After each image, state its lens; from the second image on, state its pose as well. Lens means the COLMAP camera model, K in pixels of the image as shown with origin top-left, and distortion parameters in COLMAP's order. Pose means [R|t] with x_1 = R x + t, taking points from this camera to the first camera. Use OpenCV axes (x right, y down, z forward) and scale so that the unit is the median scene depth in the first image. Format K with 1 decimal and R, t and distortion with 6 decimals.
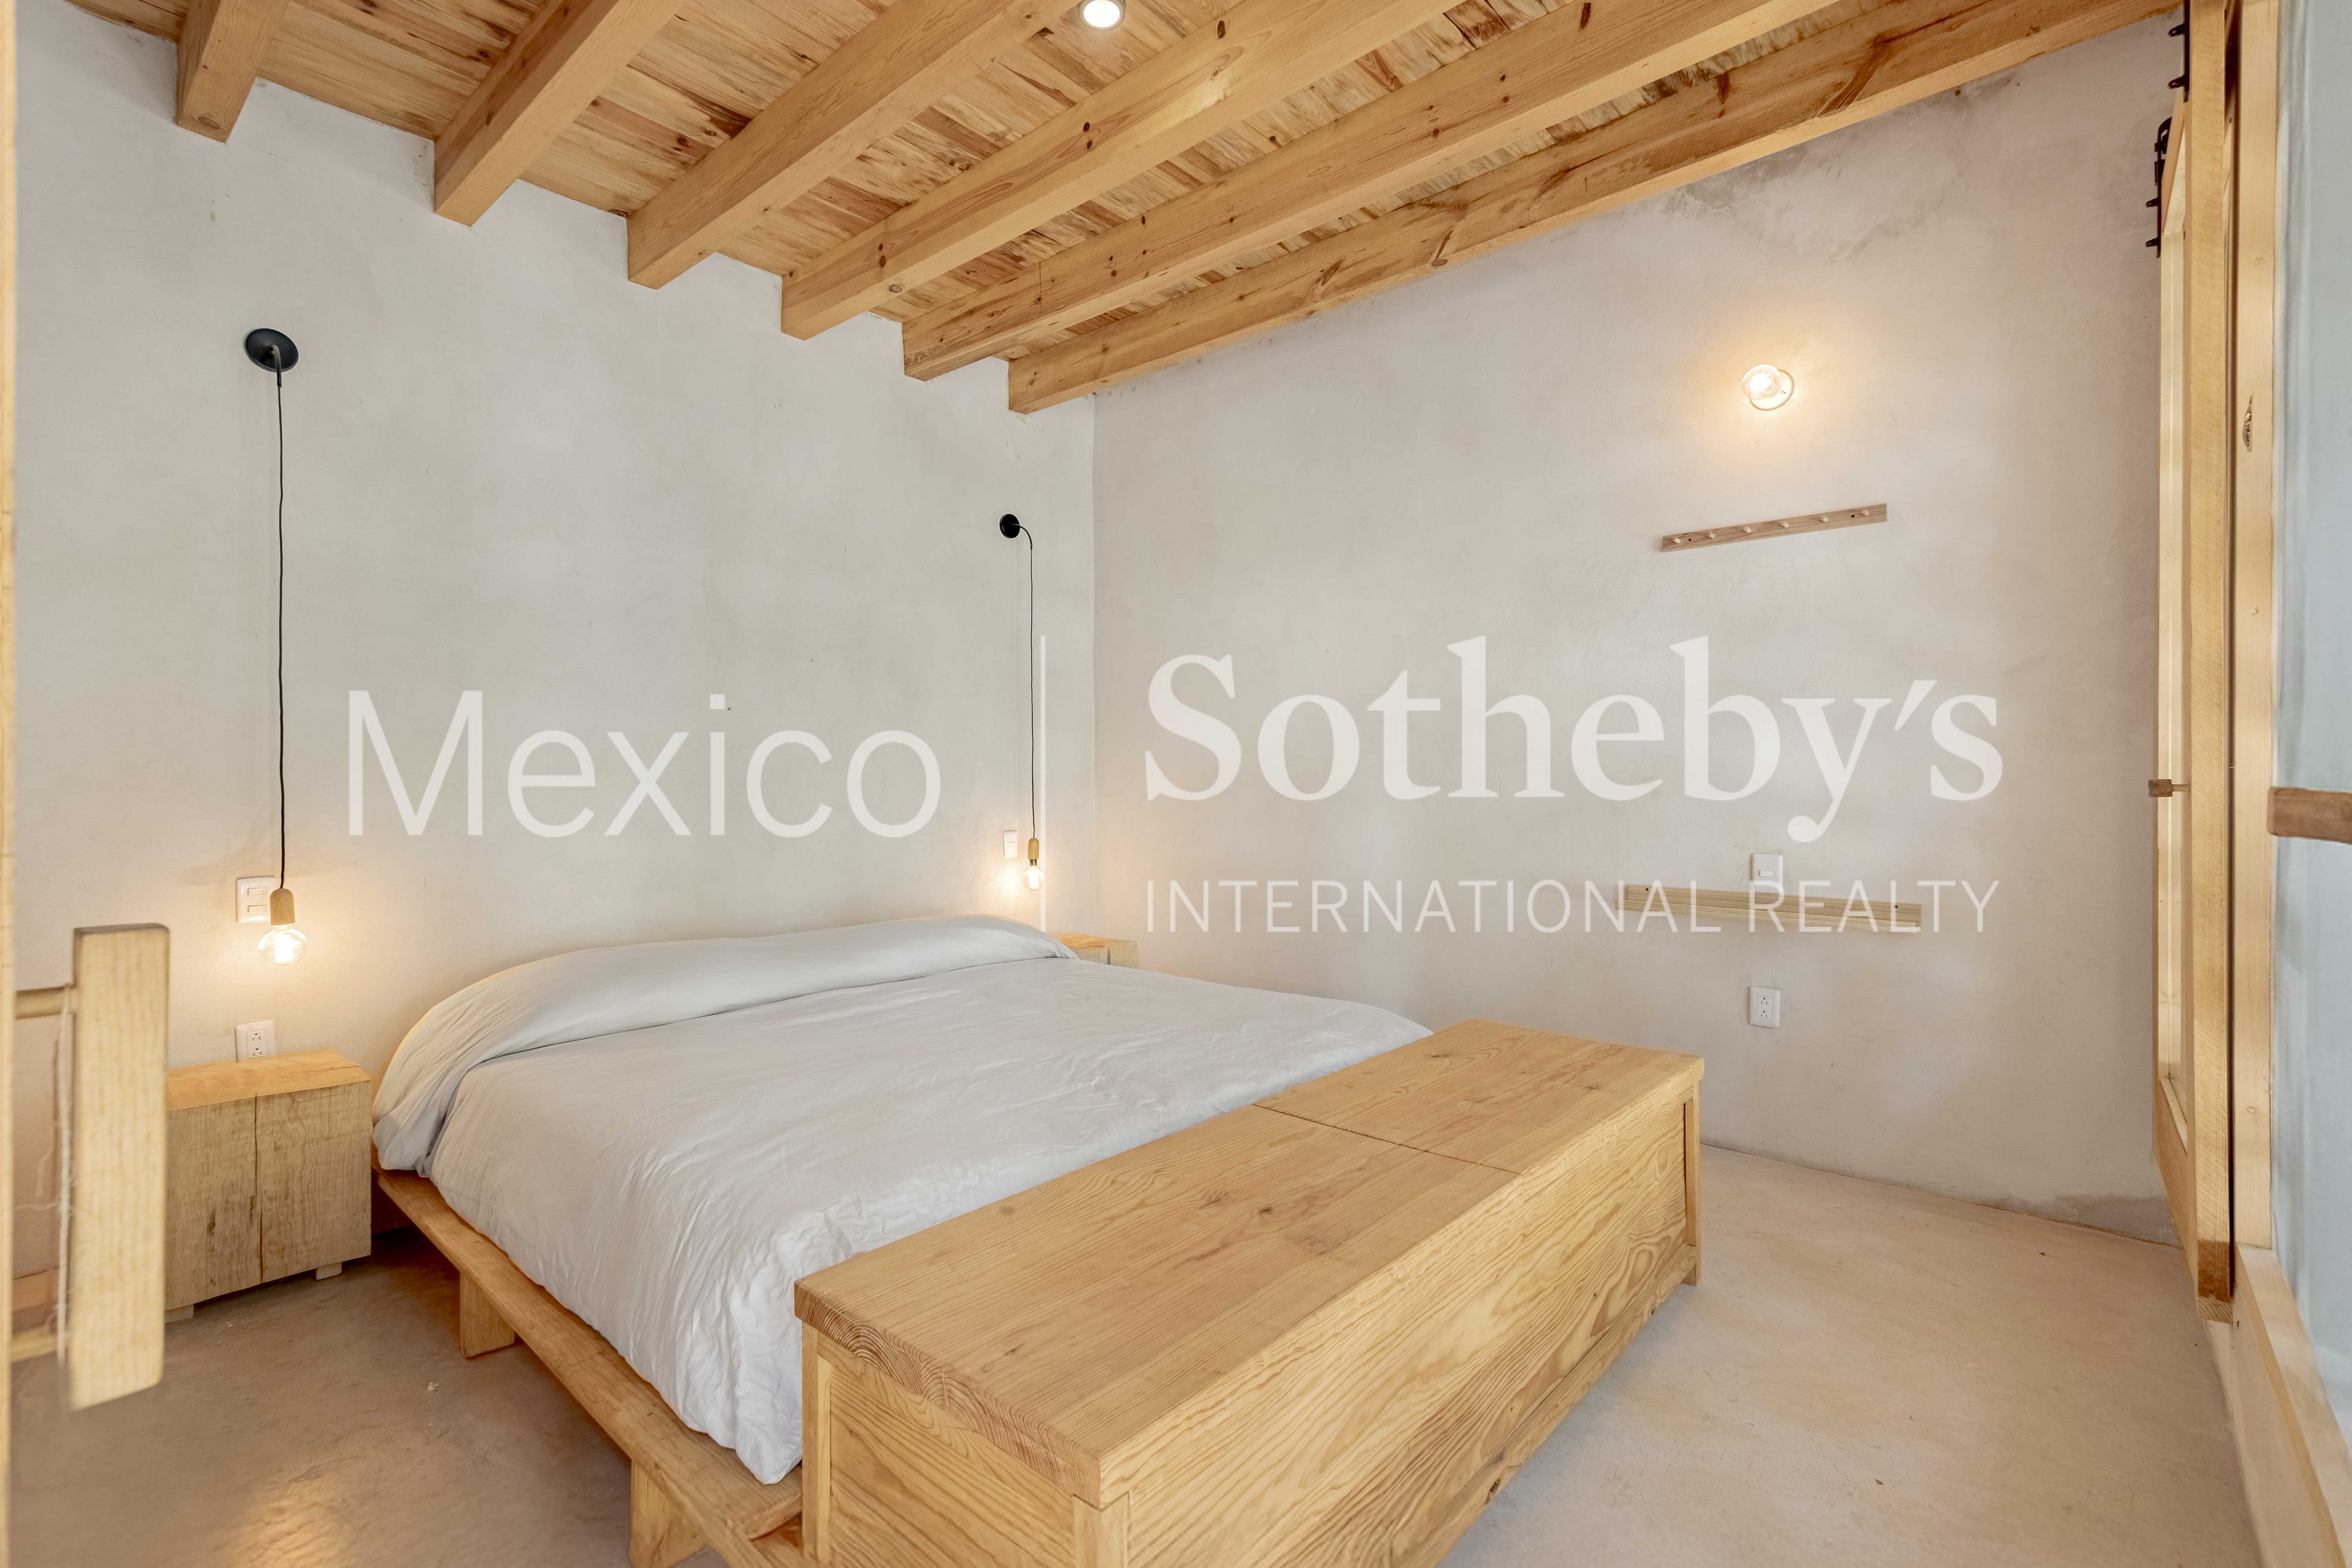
lens RADIAL K [[1086.5, 0, 1165.6], [0, 1086.5, 777.0], [0, 0, 1]] dist [0.010489, -0.000914]
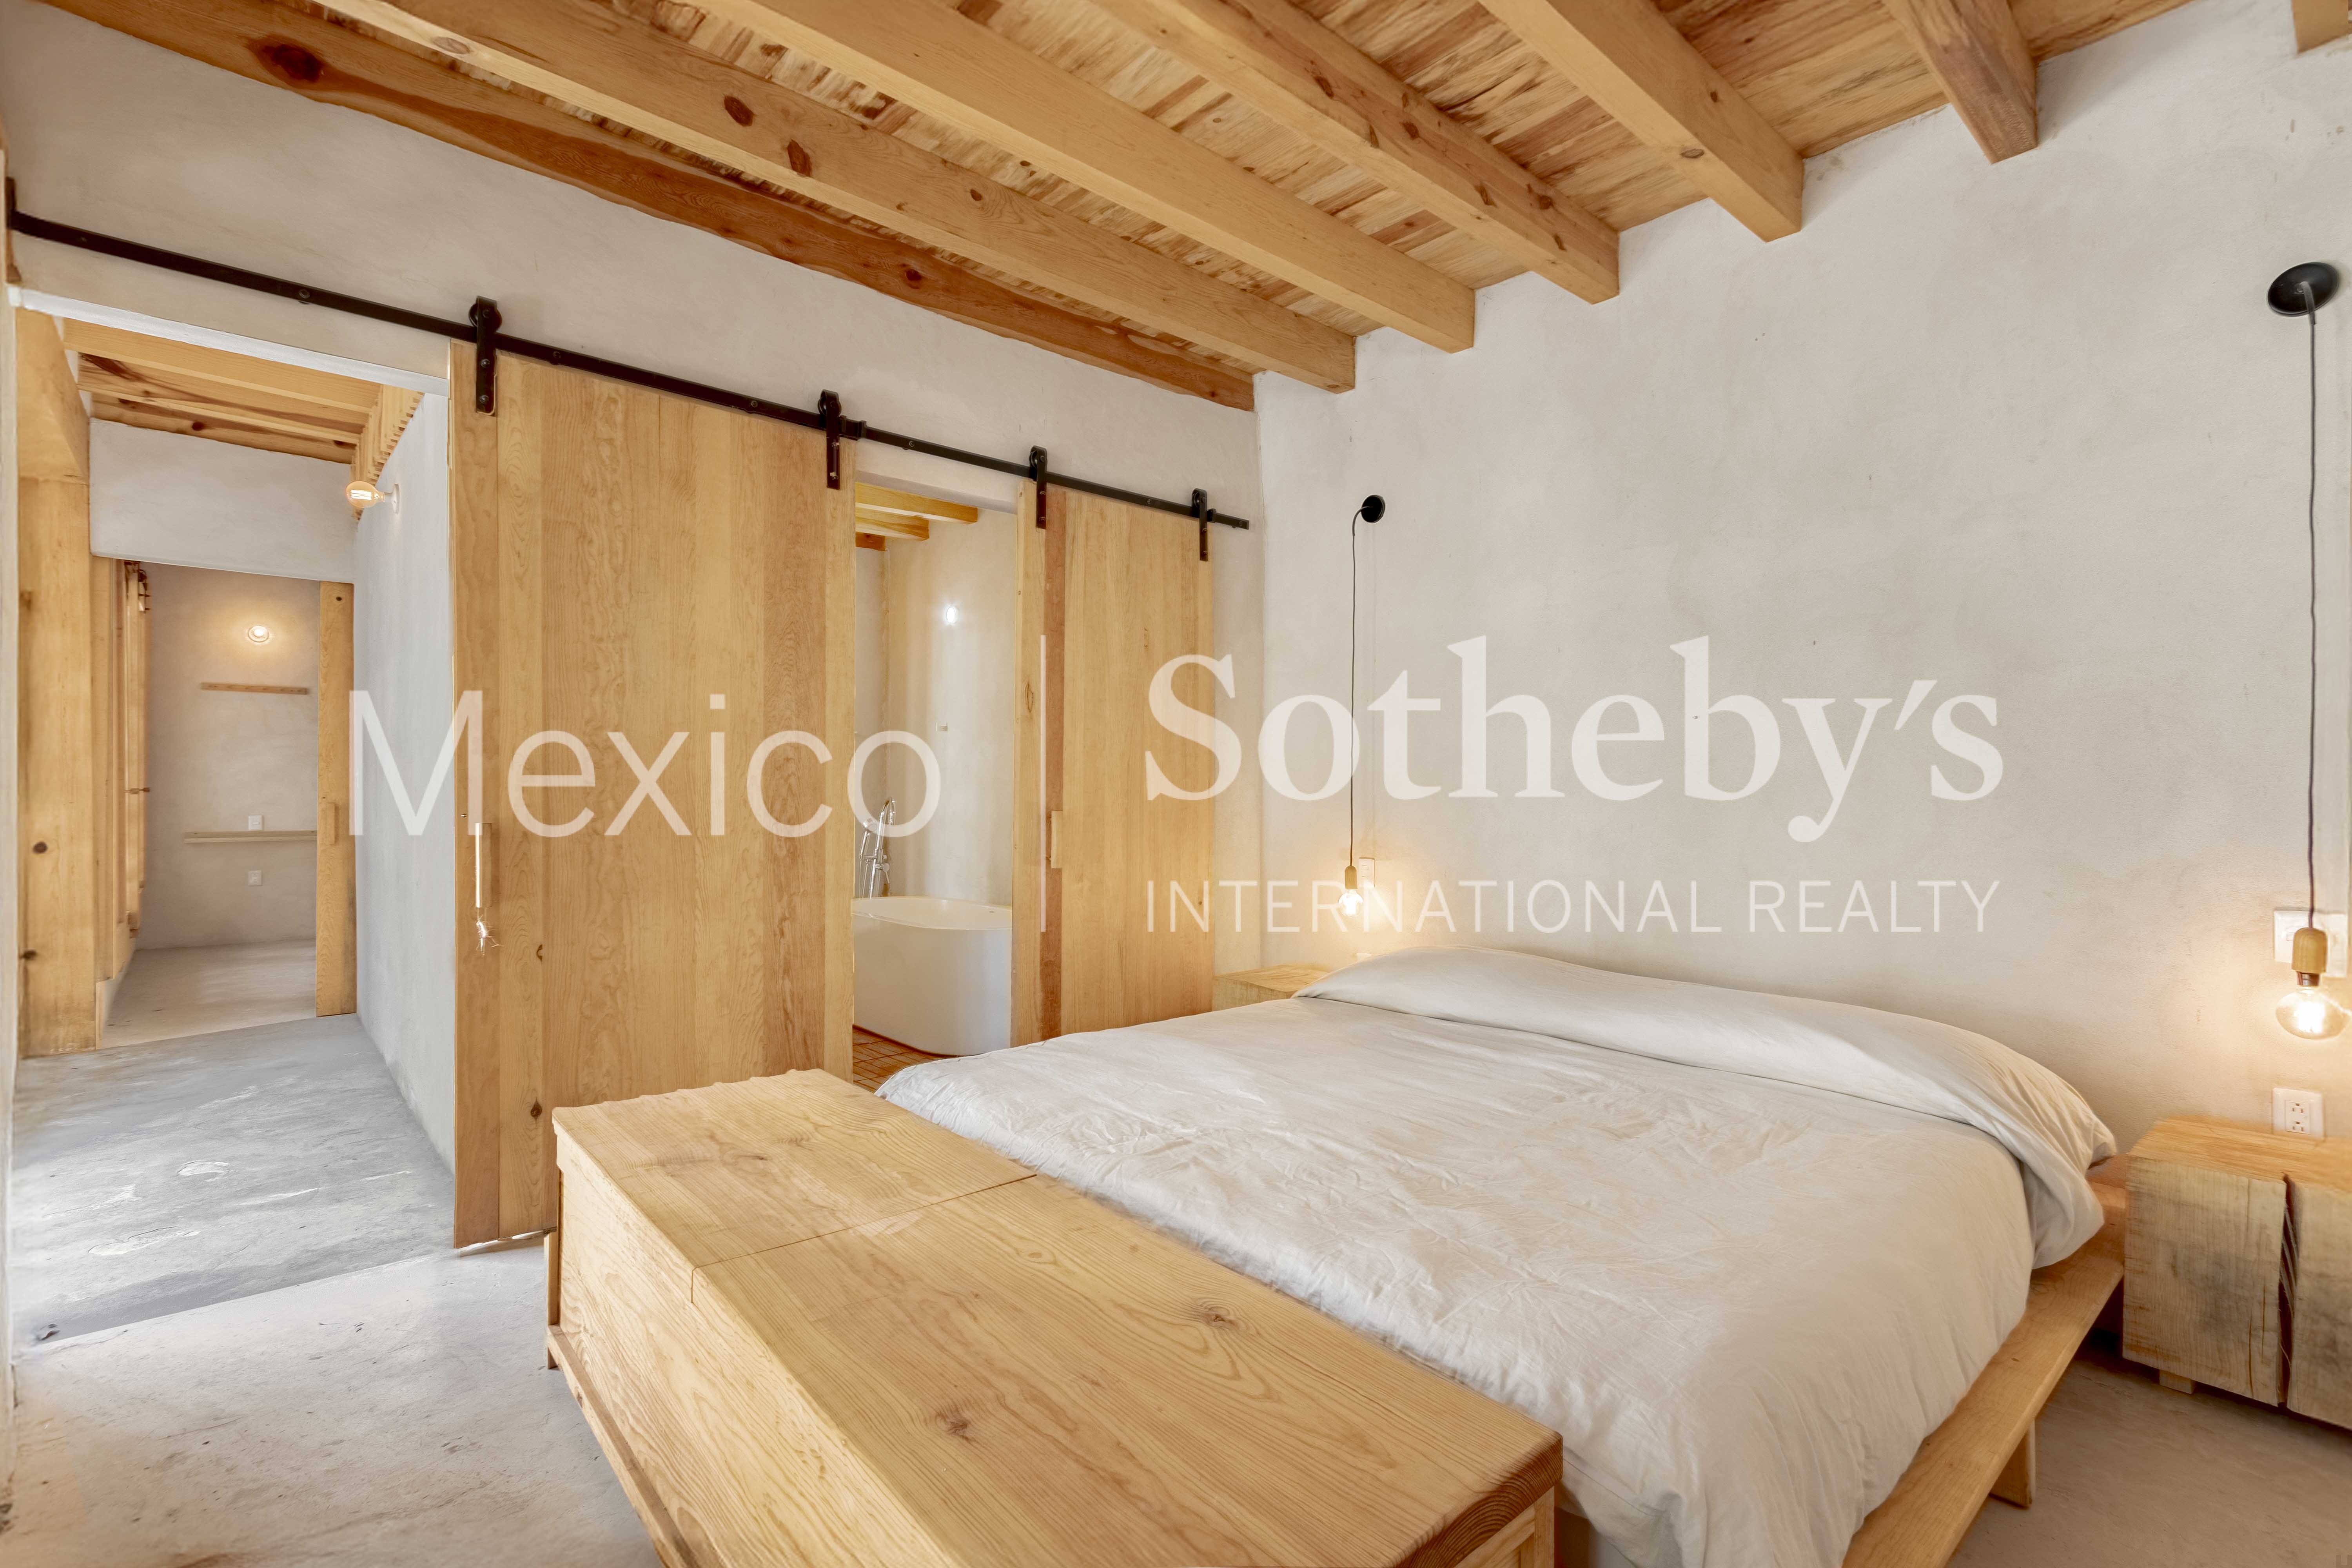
lens RADIAL K [[1086.5, 0, 1167.4], [0, 1086.5, 787.9], [0, 0, 1]] dist [0.010489, -0.000914]
pose [[-0.143283, 0.000571, -0.989682, 0.994206], [-0.008330, 0.999964, 0.001782, -0.008924], [0.989647, 0.008499, -0.143273, 1.326745]]
